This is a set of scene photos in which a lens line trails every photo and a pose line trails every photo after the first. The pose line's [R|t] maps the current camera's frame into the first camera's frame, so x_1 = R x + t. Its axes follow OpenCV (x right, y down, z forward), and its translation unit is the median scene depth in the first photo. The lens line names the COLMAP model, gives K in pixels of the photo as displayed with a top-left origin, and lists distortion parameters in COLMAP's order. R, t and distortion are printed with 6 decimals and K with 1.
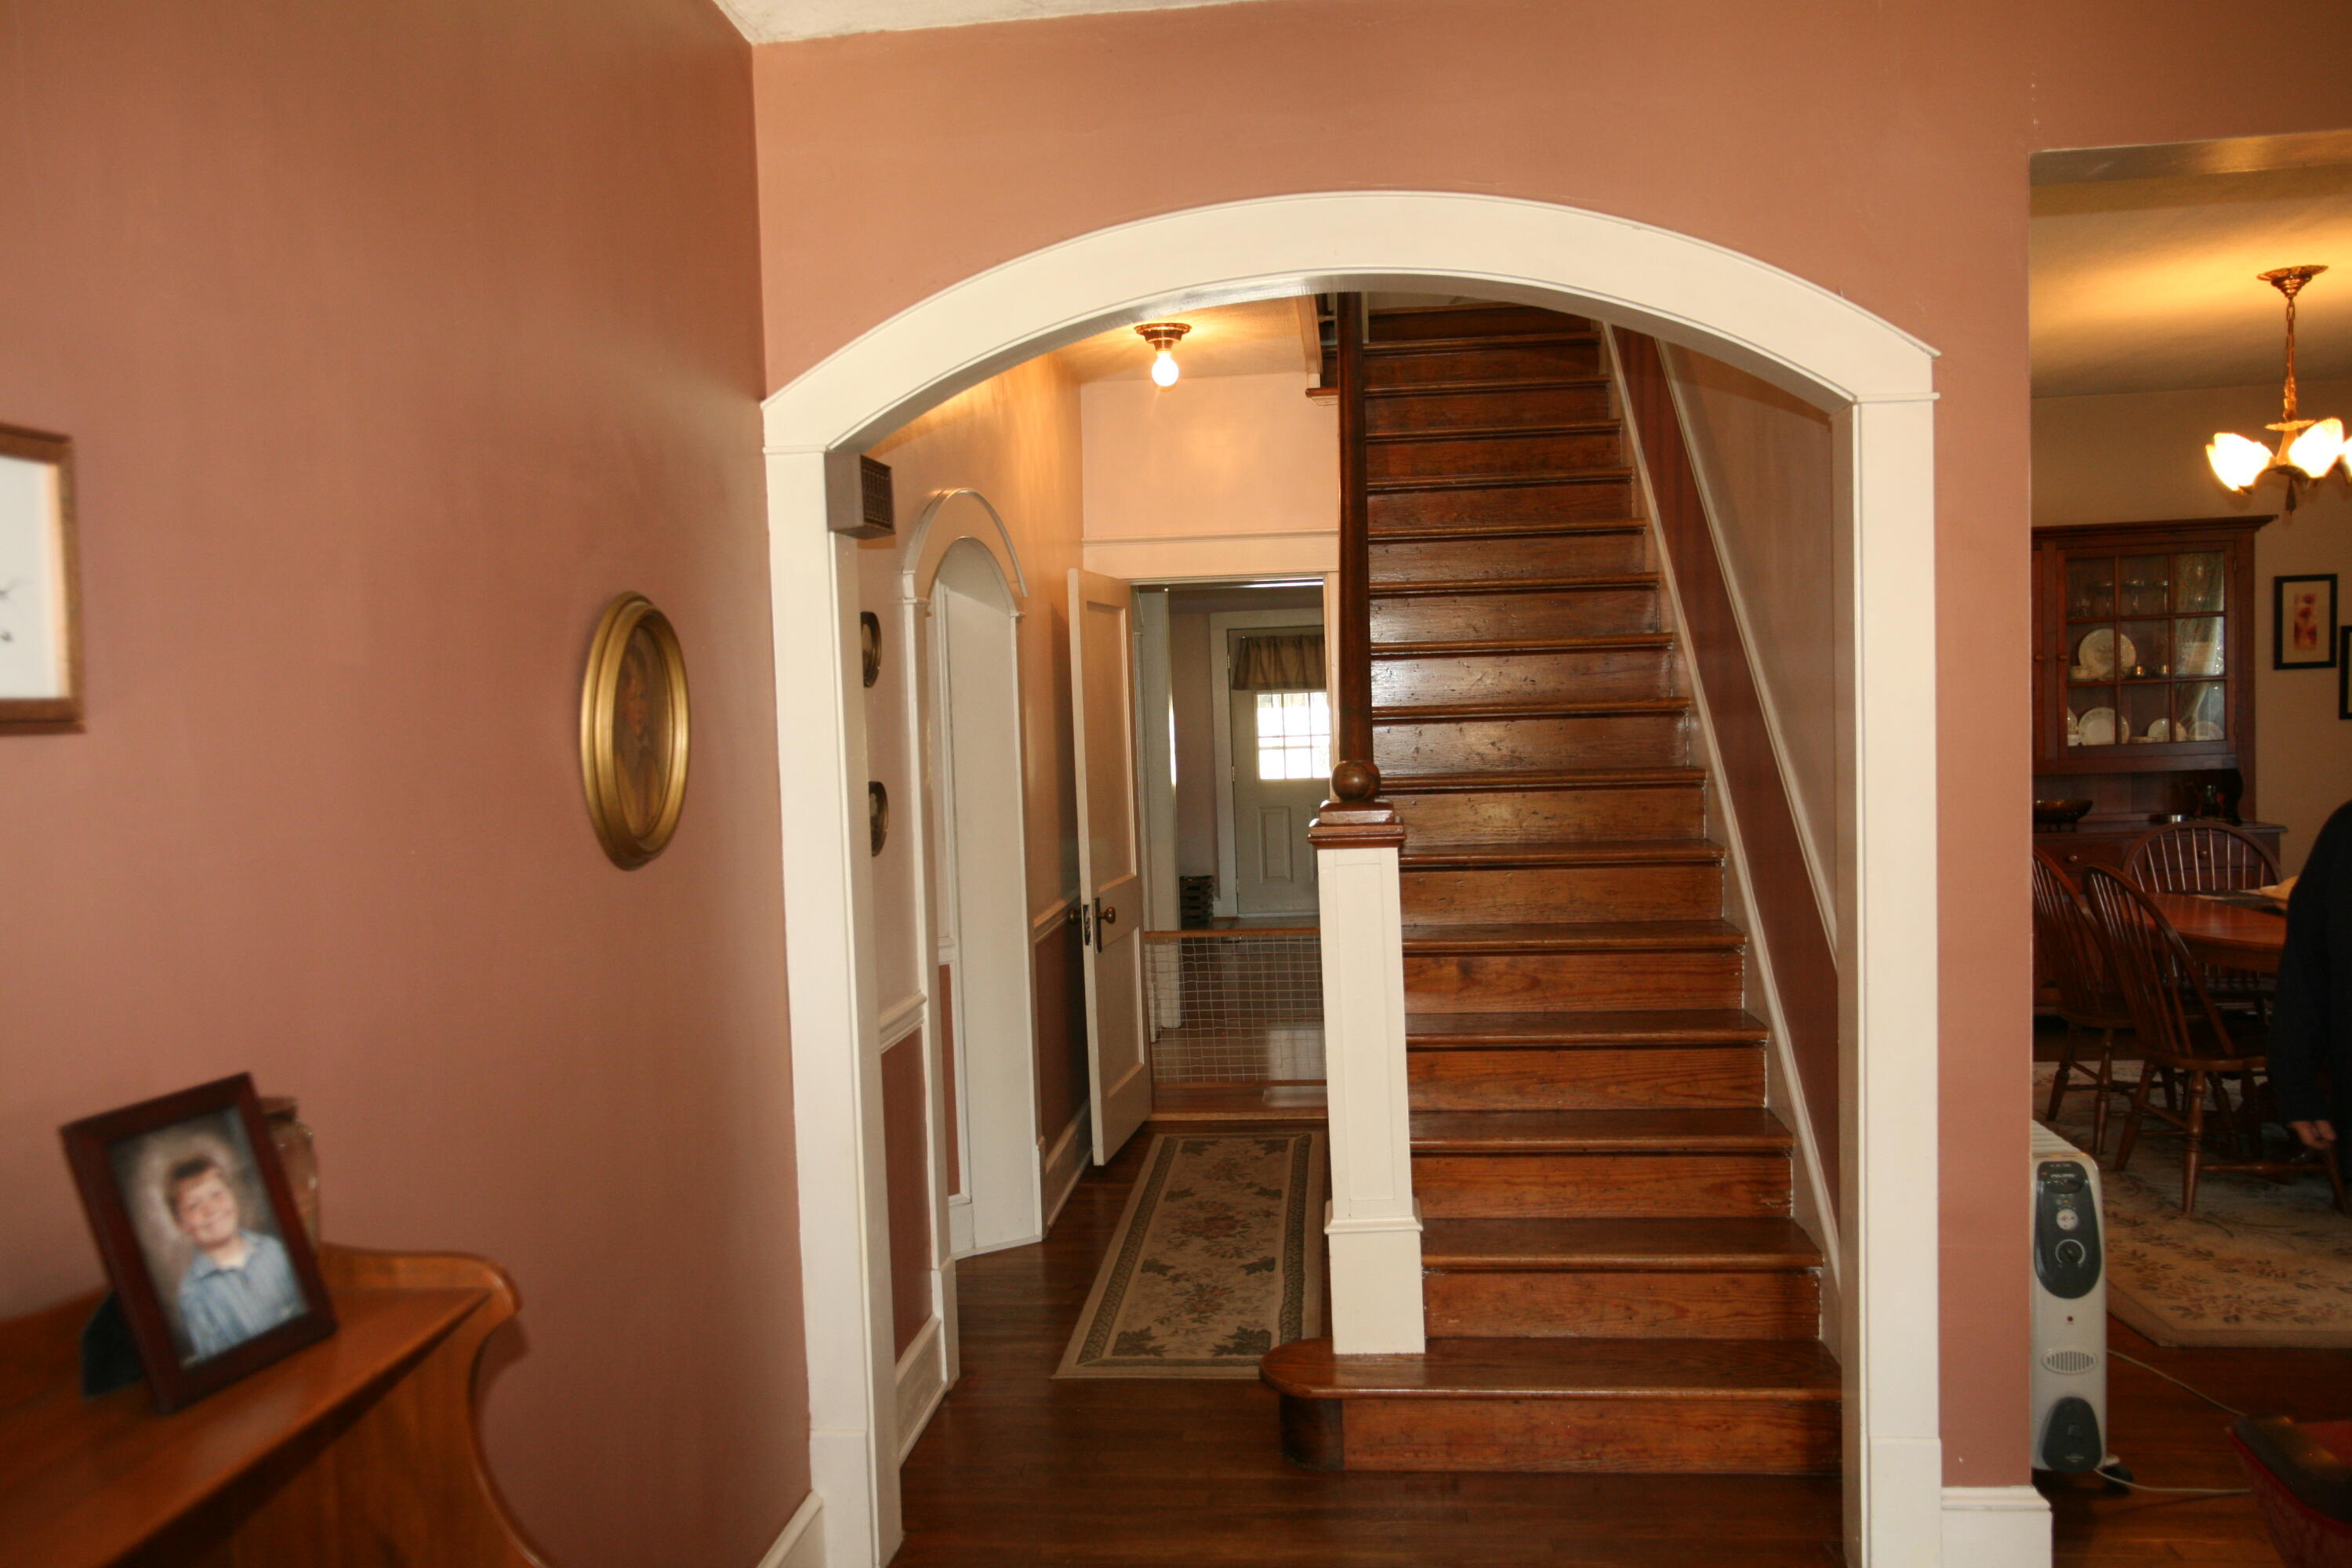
lens RADIAL K [[1708.6, 0, 1170.3], [0, 1708.6, 776.1], [0, 0, 1]] dist [0.007491, -0.000250]
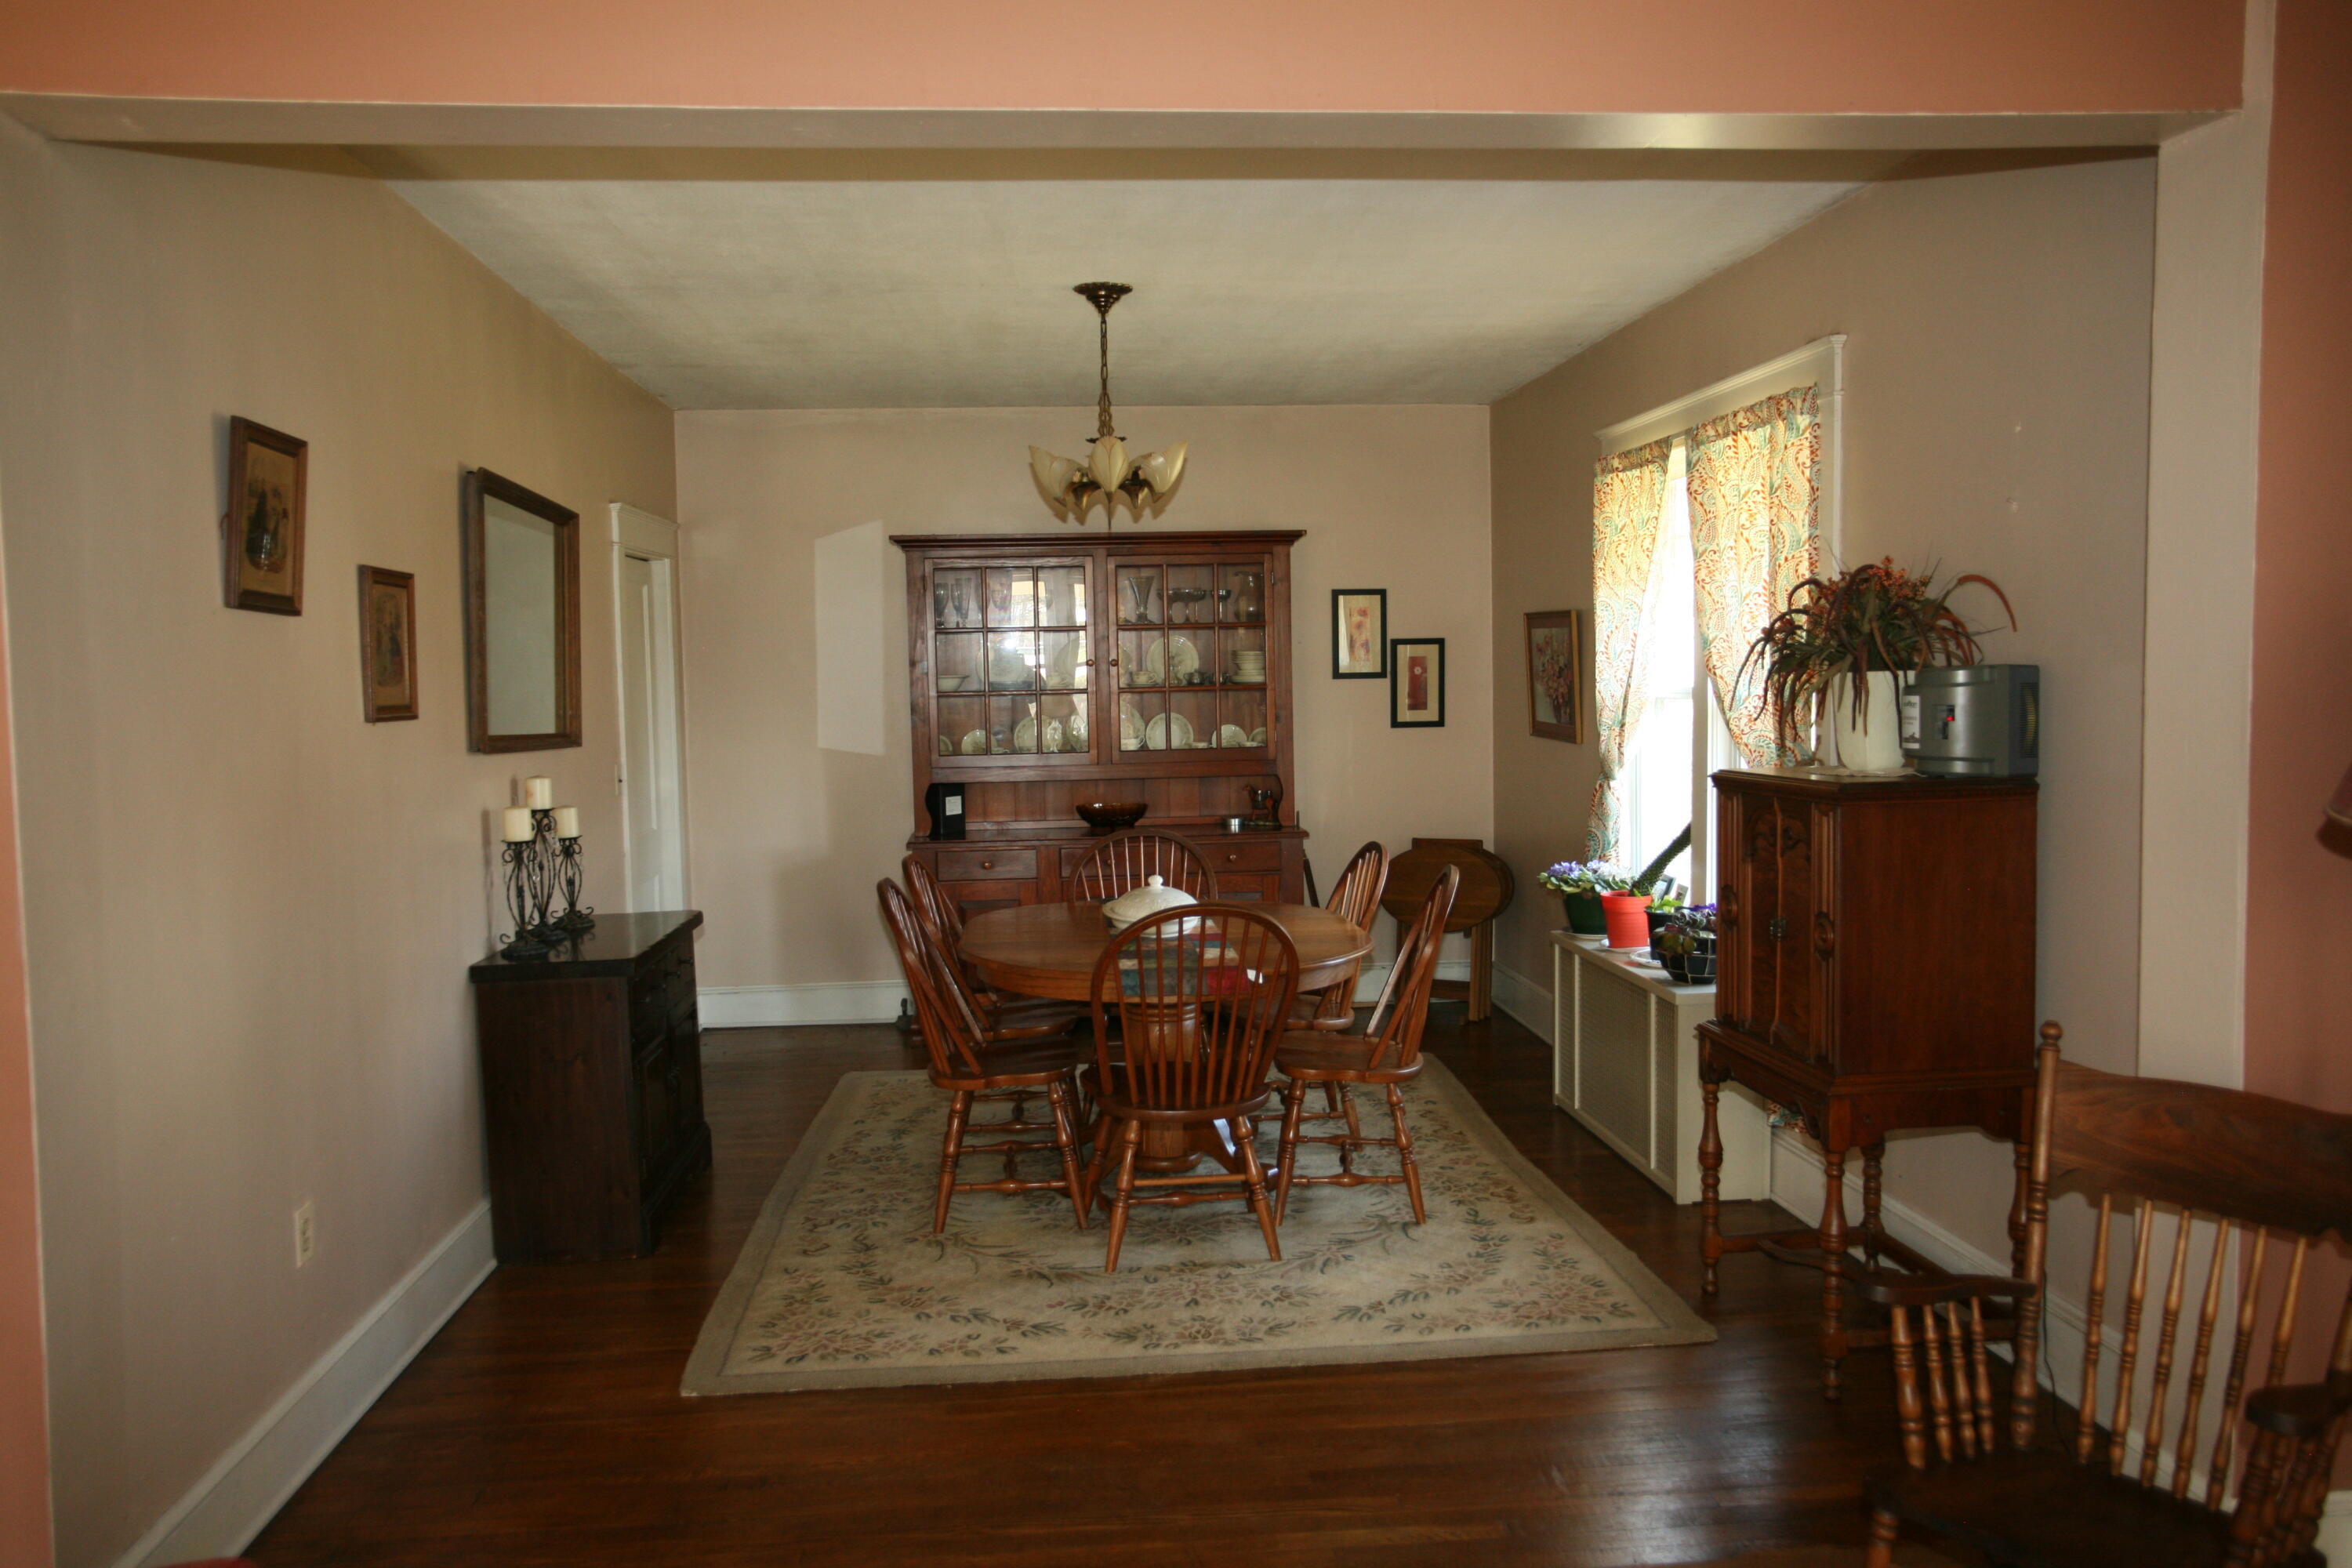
lens RADIAL K [[1708.6, 0, 1175.6], [0, 1708.6, 775.4], [0, 0, 1]] dist [0.007491, -0.000250]
pose [[0.980293, 0.013475, 0.197088, 0.518098], [-0.017023, 0.999722, 0.016320, -0.028397], [-0.196814, -0.019354, 0.980250, 0.008203]]
